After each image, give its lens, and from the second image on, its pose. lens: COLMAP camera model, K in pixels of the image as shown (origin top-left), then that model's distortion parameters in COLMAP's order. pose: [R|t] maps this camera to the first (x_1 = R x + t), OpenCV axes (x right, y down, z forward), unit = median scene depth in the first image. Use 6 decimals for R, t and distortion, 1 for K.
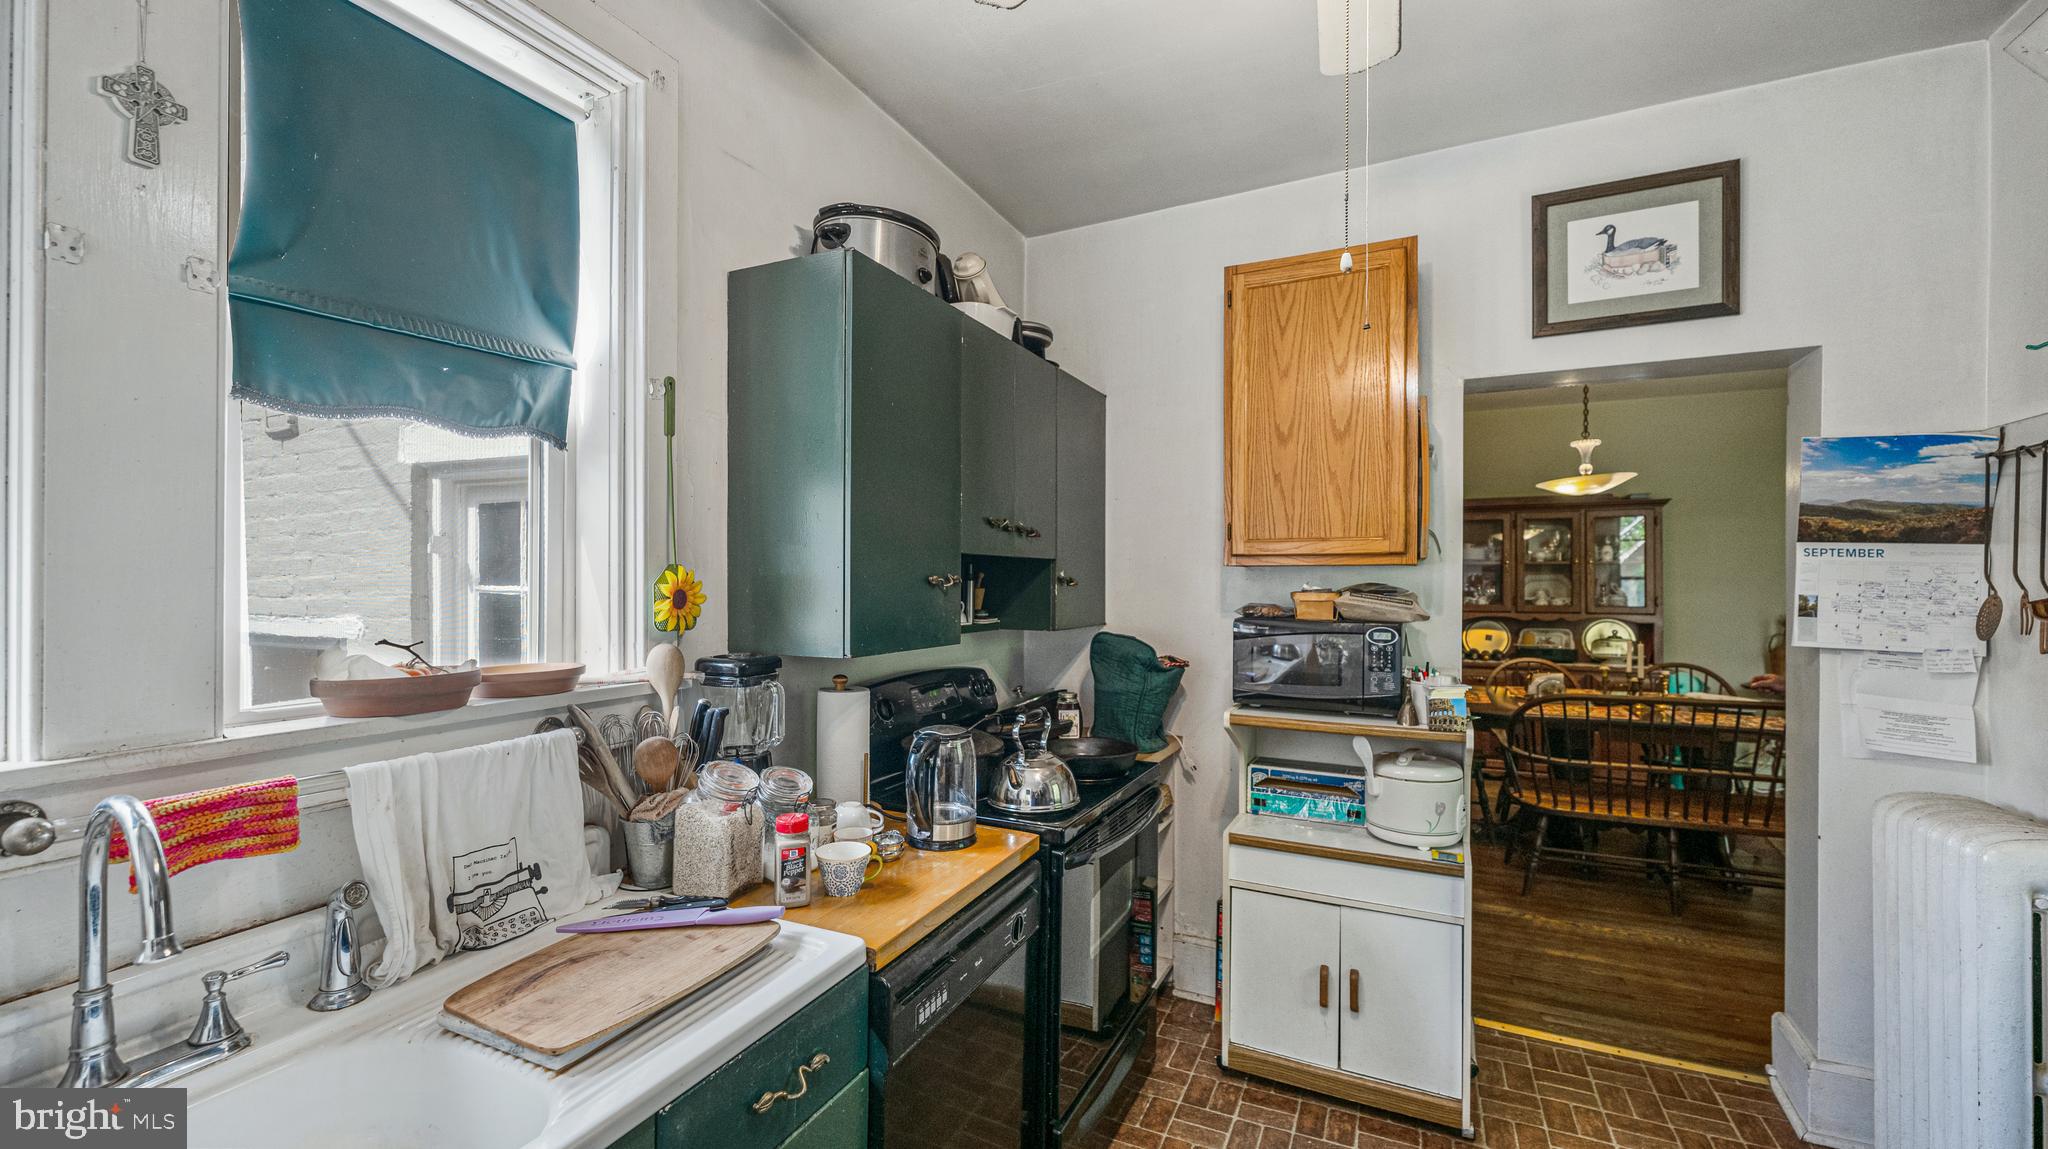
lens RADIAL K [[825.4, 0, 1020.1], [0, 825.4, 581.9], [0, 0, 1]] dist [-0.001843, -0.000524]
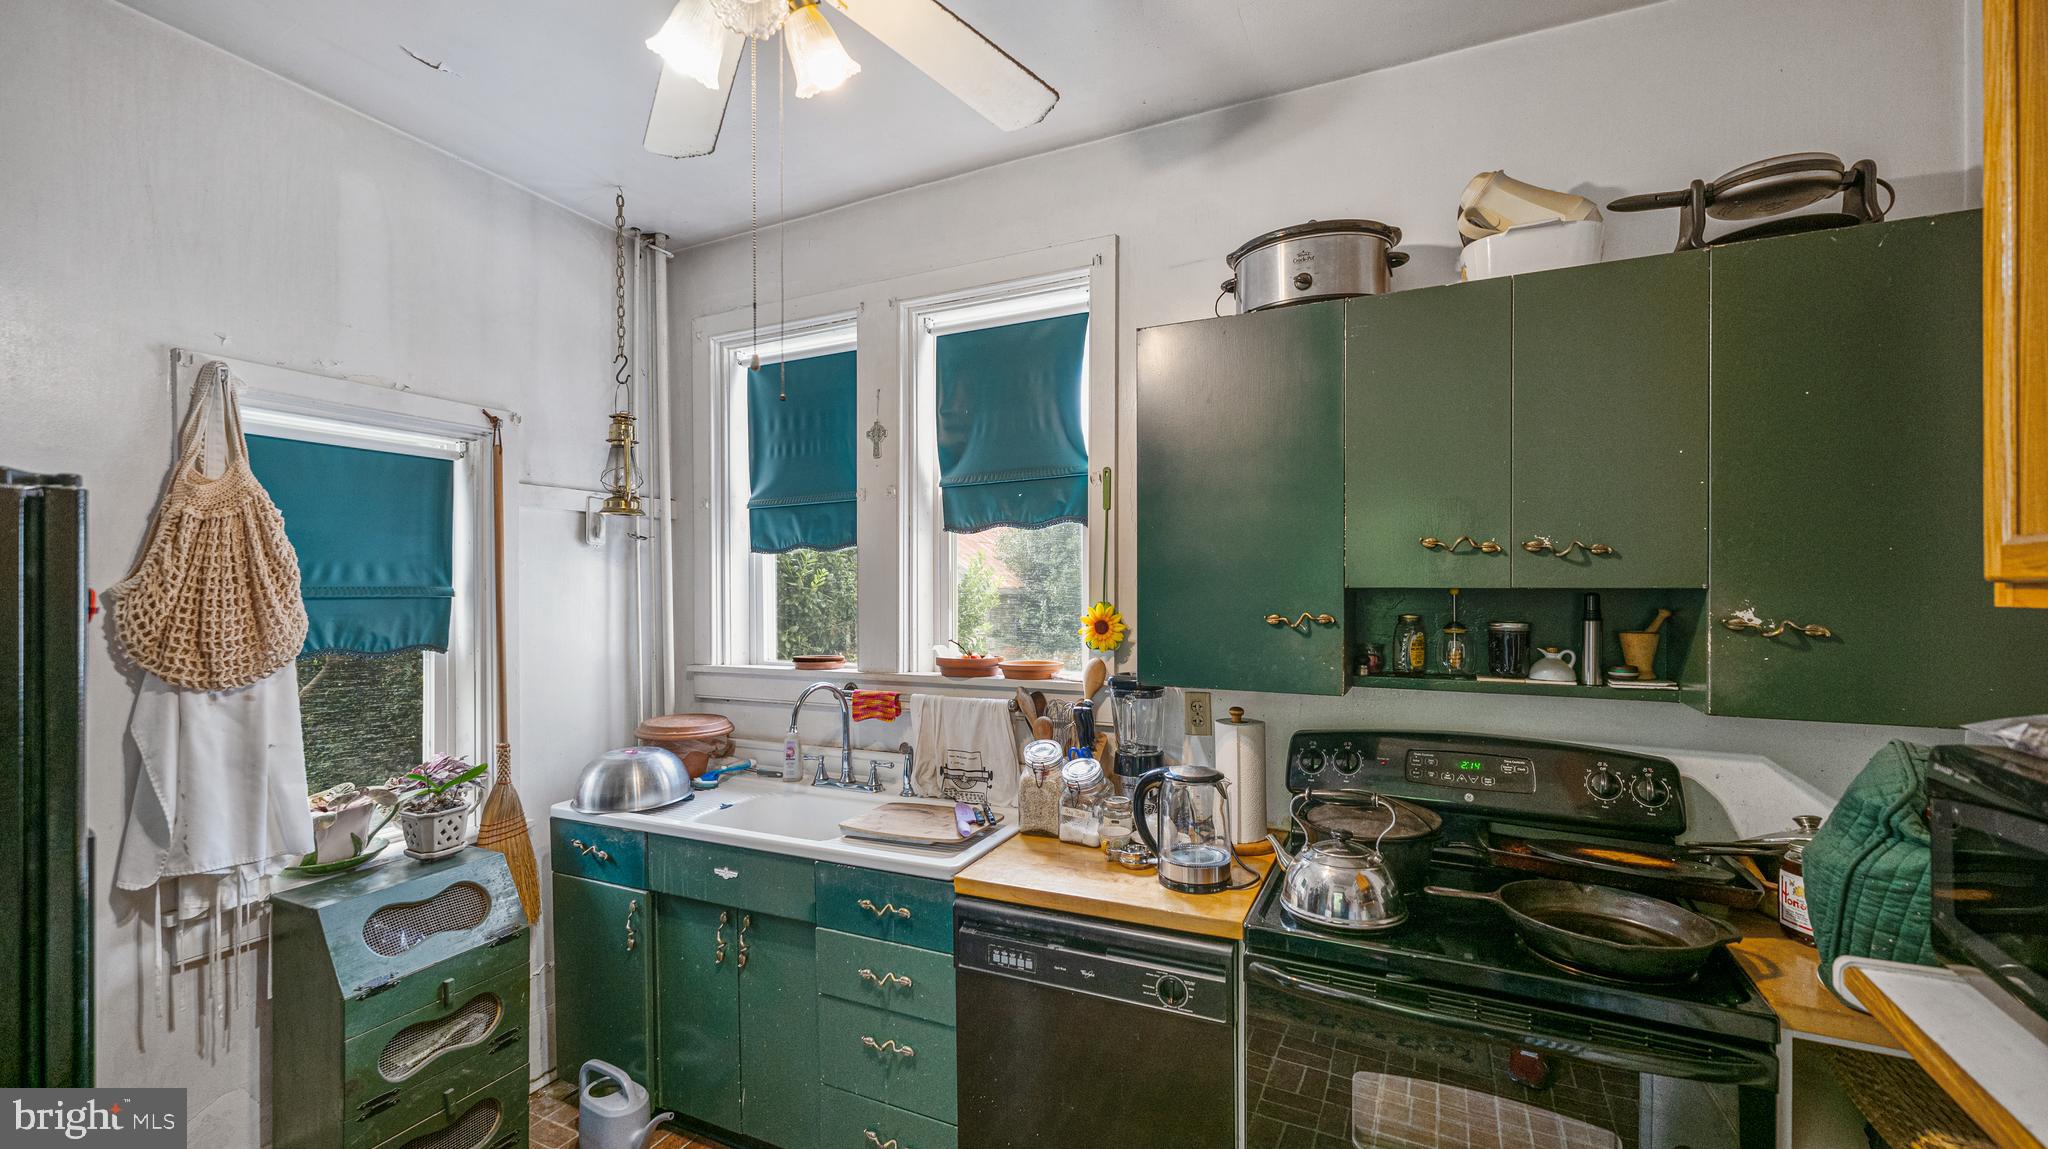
lens RADIAL K [[856.2, 0, 1022.0], [0, 856.2, 583.2], [0, 0, 1]] dist [0.000792, -0.000171]
pose [[-0.005105, 0.002507, -0.999984, 1.294370], [0.001251, 0.999996, 0.002501, -0.072523], [0.999986, -0.001238, -0.005108, 1.095502]]
